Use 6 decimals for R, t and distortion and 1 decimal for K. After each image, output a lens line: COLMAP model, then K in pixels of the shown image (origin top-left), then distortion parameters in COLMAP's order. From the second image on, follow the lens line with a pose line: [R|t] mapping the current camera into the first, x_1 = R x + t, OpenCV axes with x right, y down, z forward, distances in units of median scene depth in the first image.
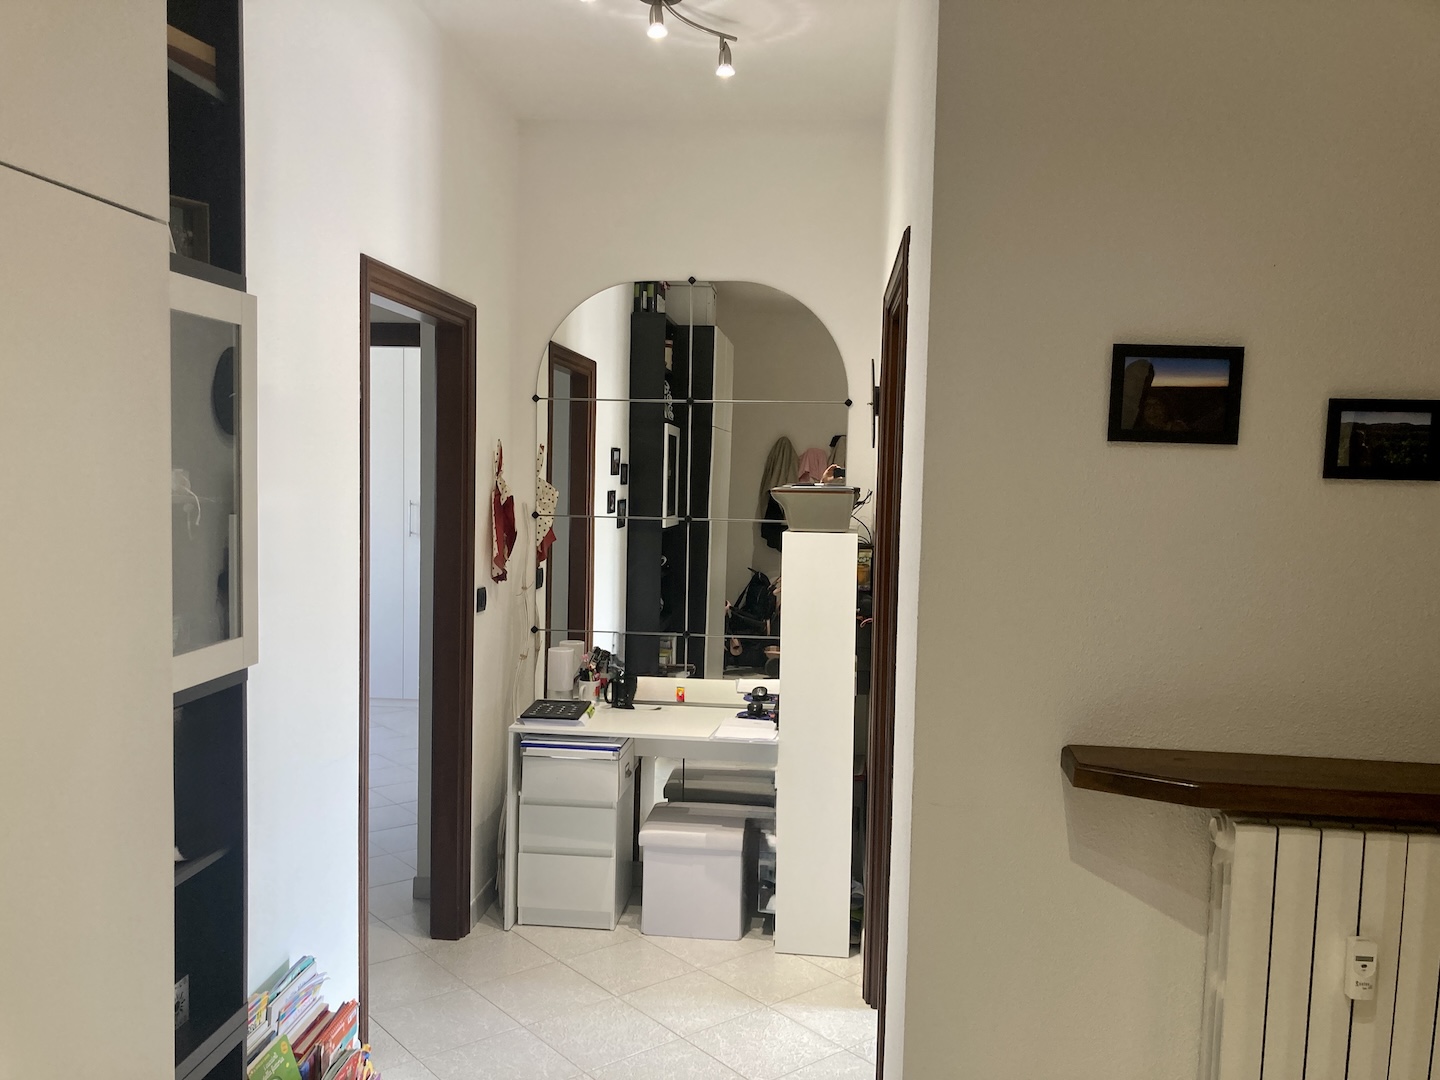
lens RADIAL K [[1176.6, 0, 718.4], [0, 1176.6, 541.9], [0, 0, 1]] dist [0.010460, -0.011798]
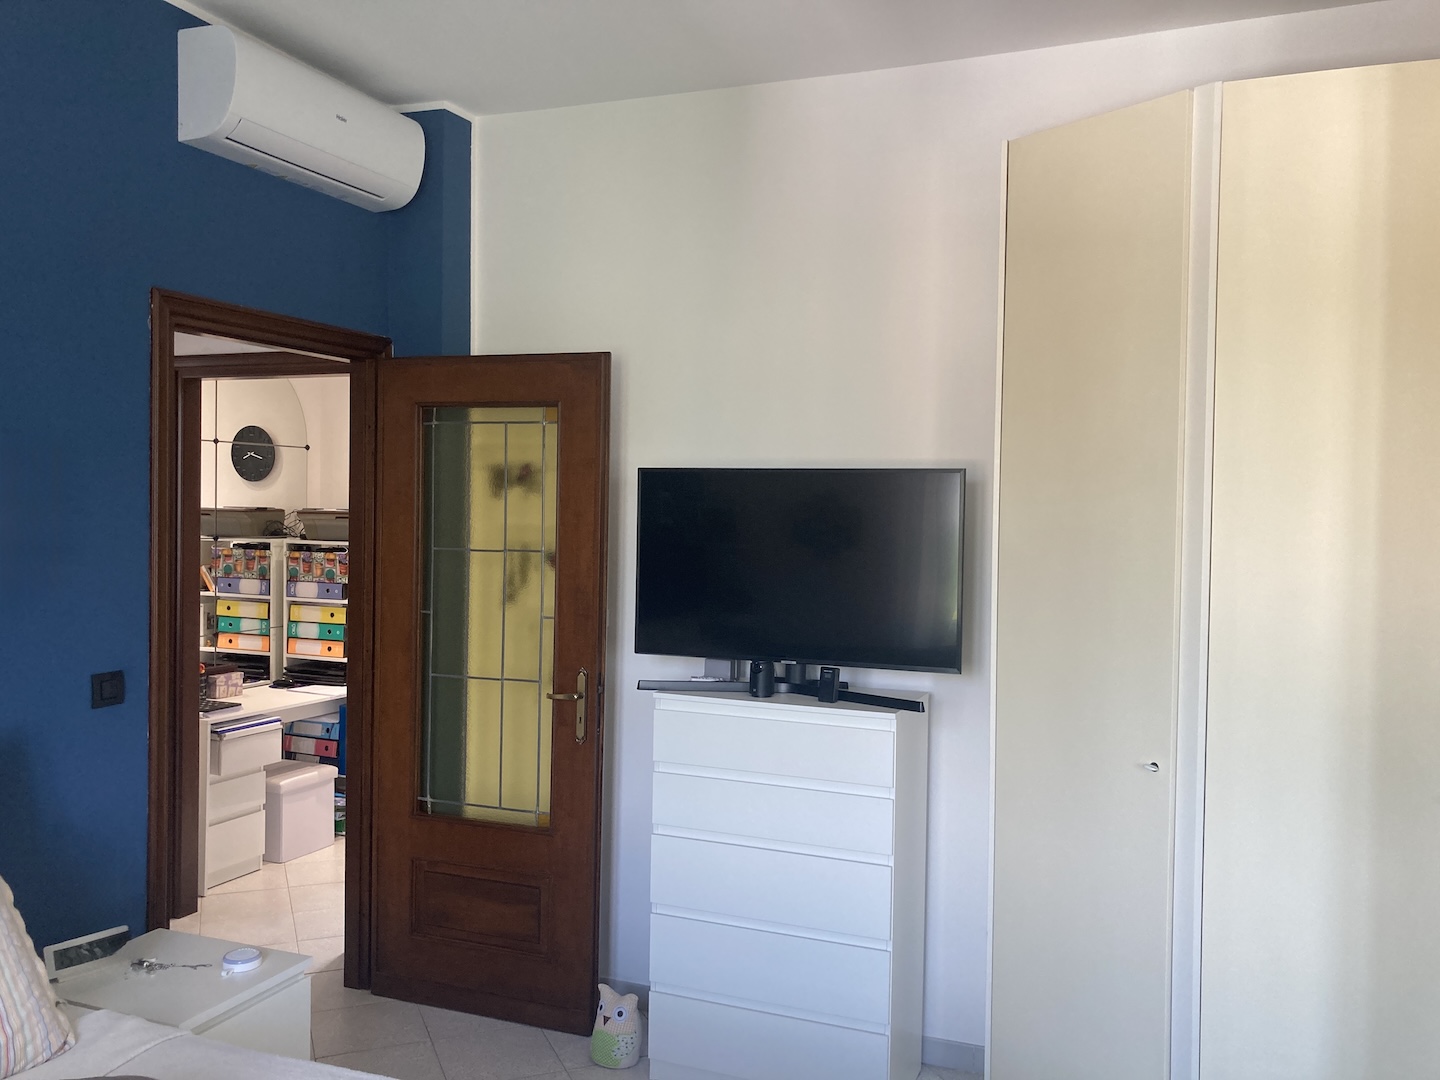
lens RADIAL K [[1176.6, 0, 720.8], [0, 1176.6, 540.1], [0, 0, 1]] dist [0.010460, -0.011798]
pose [[0.288414, -0.041959, 0.956586, -1.139500], [0.051420, 0.998277, 0.028285, -0.027942], [-0.956124, 0.041030, 0.290075, 0.163638]]
